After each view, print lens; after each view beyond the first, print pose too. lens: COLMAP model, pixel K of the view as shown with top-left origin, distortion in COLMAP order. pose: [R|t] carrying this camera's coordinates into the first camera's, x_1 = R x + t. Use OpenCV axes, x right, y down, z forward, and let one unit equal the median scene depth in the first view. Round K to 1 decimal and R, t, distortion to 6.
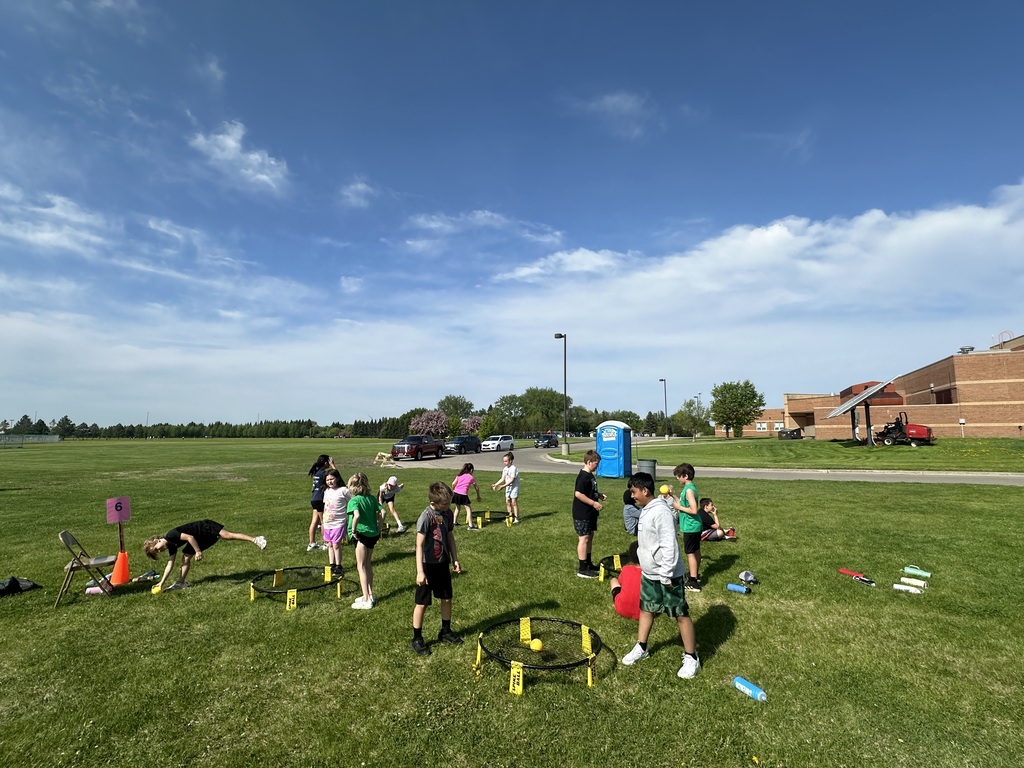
lens RADIAL K [[506.6, 0, 511.7], [0, 506.6, 383.6], [0, 0, 1]] dist [-0.002635, -0.000408]
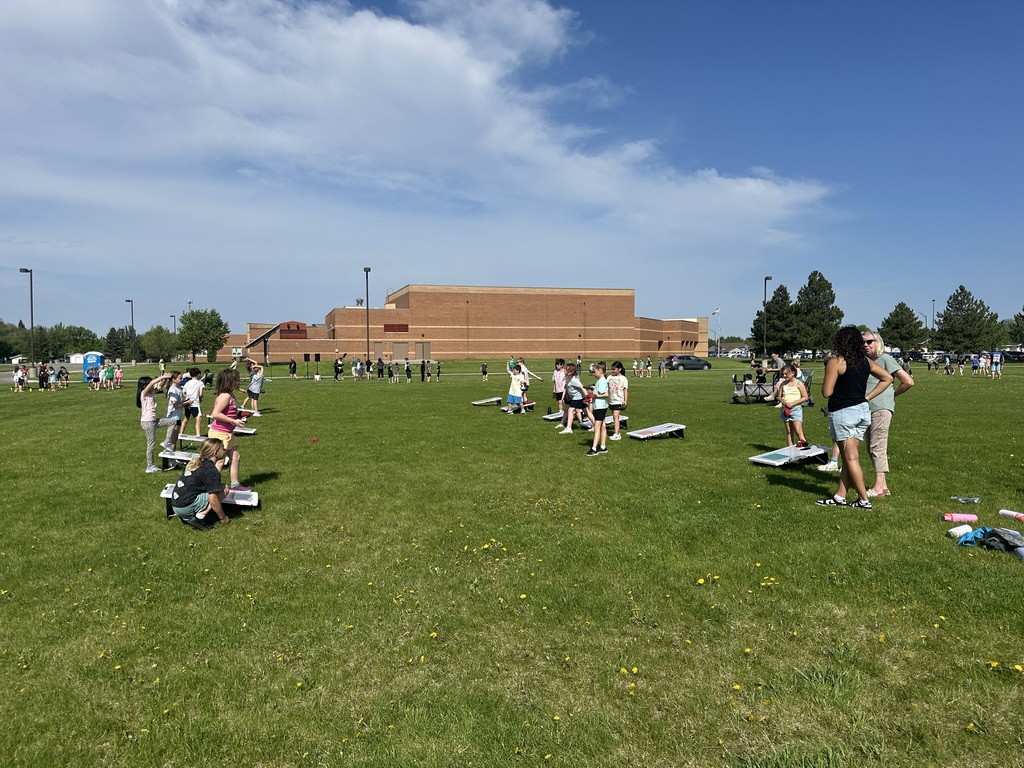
lens RADIAL K [[717.4, 0, 511.8], [0, 717.4, 381.3], [0, 0, 1]] dist [-0.004472, -0.001186]
pose [[0.714824, -0.020665, 0.698999, -0.146781], [-0.070169, 0.992399, 0.101097, -0.052152], [-0.695775, -0.121314, 0.707941, -0.529120]]
